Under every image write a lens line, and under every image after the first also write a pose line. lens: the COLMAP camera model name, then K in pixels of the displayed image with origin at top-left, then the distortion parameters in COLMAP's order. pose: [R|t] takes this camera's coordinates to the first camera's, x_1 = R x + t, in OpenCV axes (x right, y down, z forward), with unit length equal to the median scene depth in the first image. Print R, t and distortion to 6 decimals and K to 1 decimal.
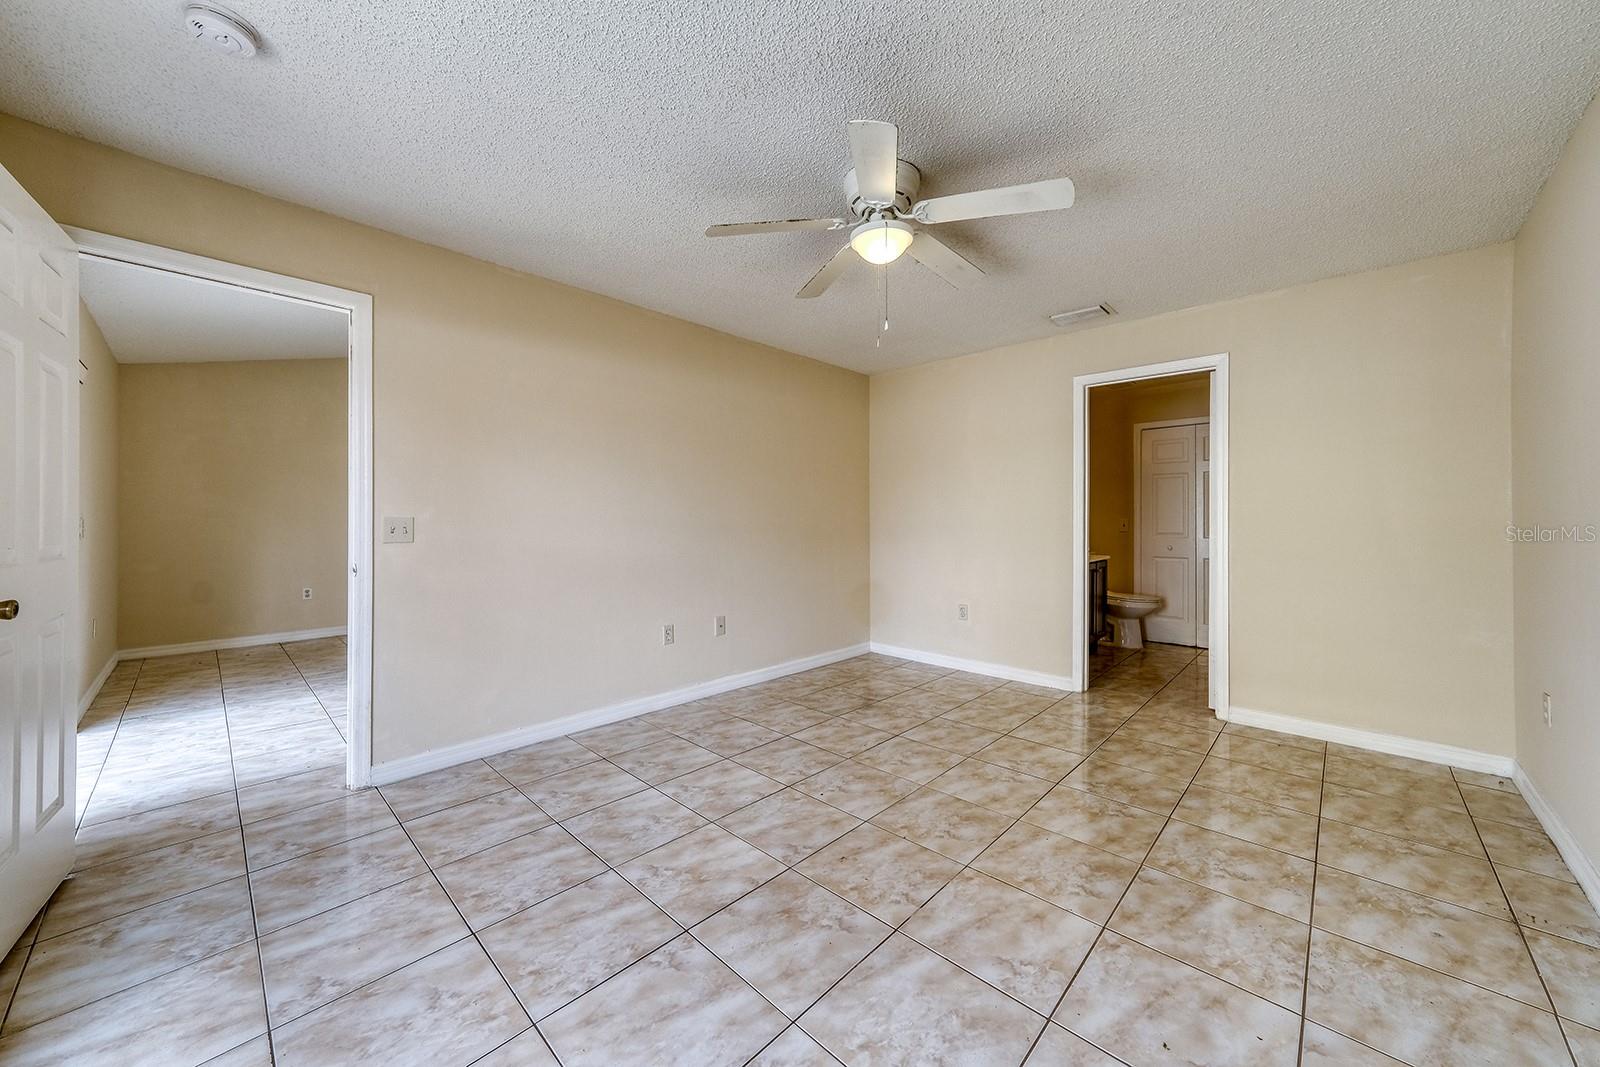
lens RADIAL K [[555.5, 0, 790.5], [0, 555.5, 521.0], [0, 0, 1]] dist [0.001910, -0.000298]
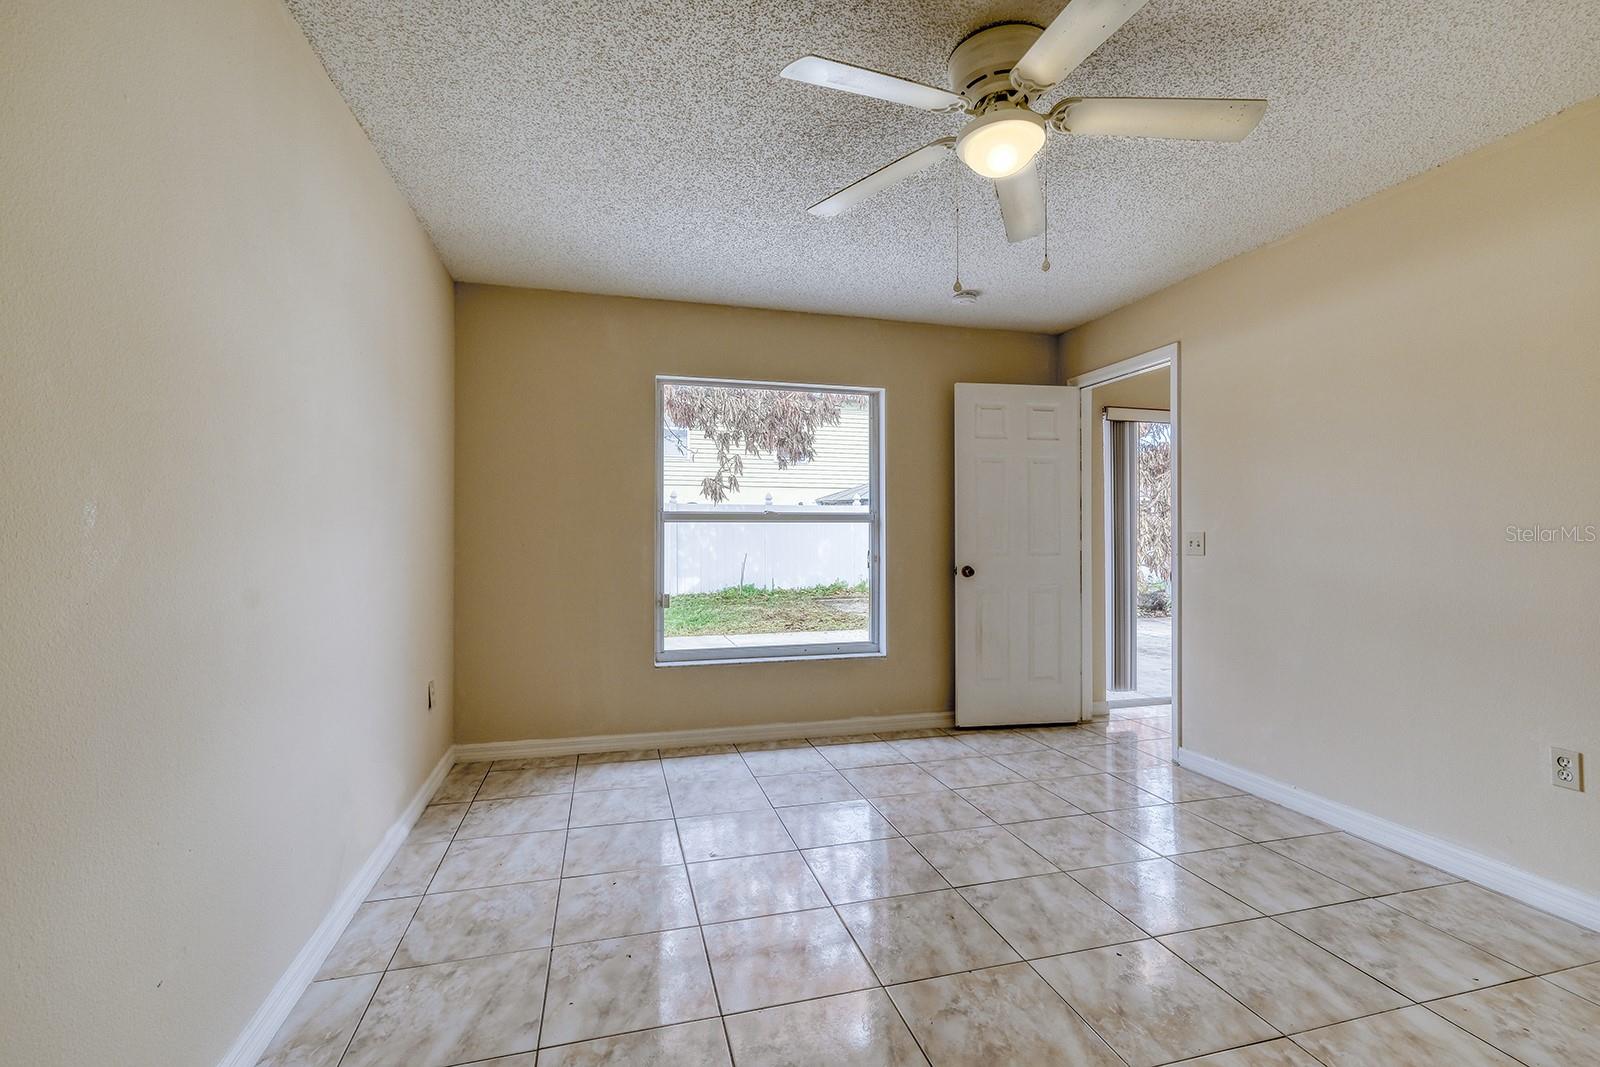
lens RADIAL K [[696.8, 0, 805.2], [0, 696.8, 539.6], [0, 0, 1]] dist [0.004422, 0.000832]
pose [[-0.482329, 0.002095, -0.875988, 0.918152], [0.003464, 0.999994, 0.000485, 0.006055], [0.875983, -0.002801, -0.482333, 1.042665]]
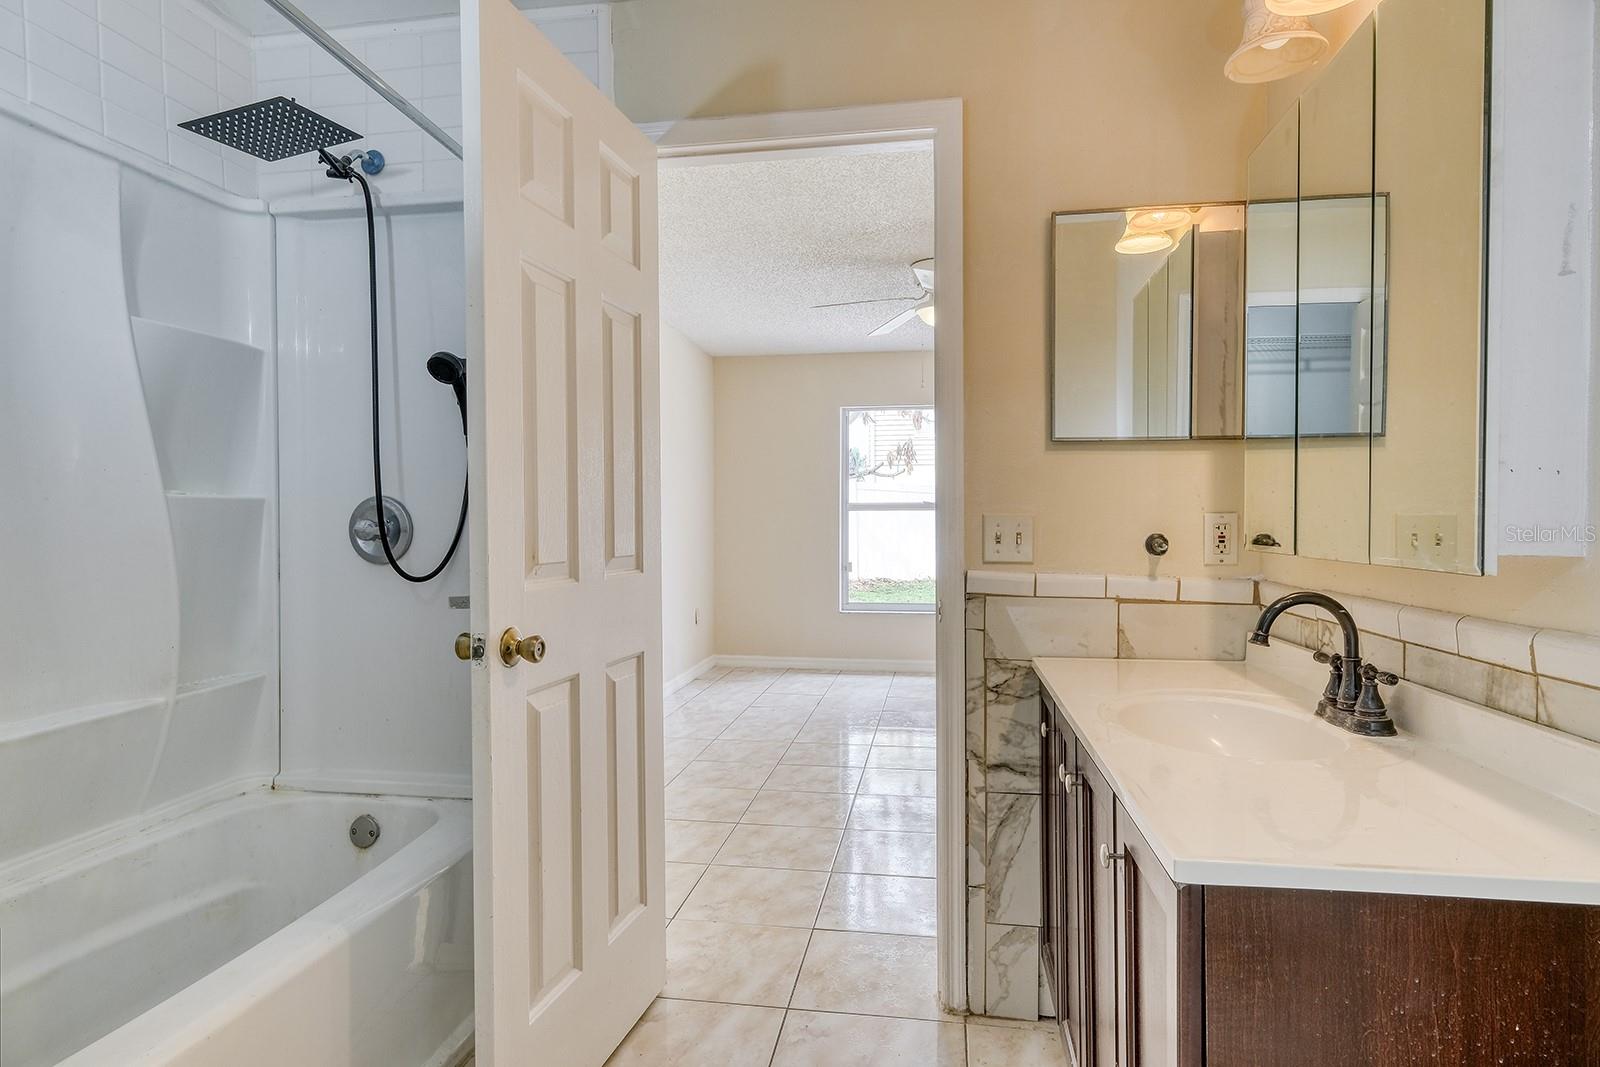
lens RADIAL K [[871.9, 0, 798.7], [0, 871.9, 531.3], [0, 0, 1]] dist [0.000905, 0.000010]
pose [[-0.811755, 0.013324, -0.583847, 1.425001], [0.007791, 0.999898, 0.011987, -0.002251], [0.583947, 0.005182, -0.811775, 2.150957]]
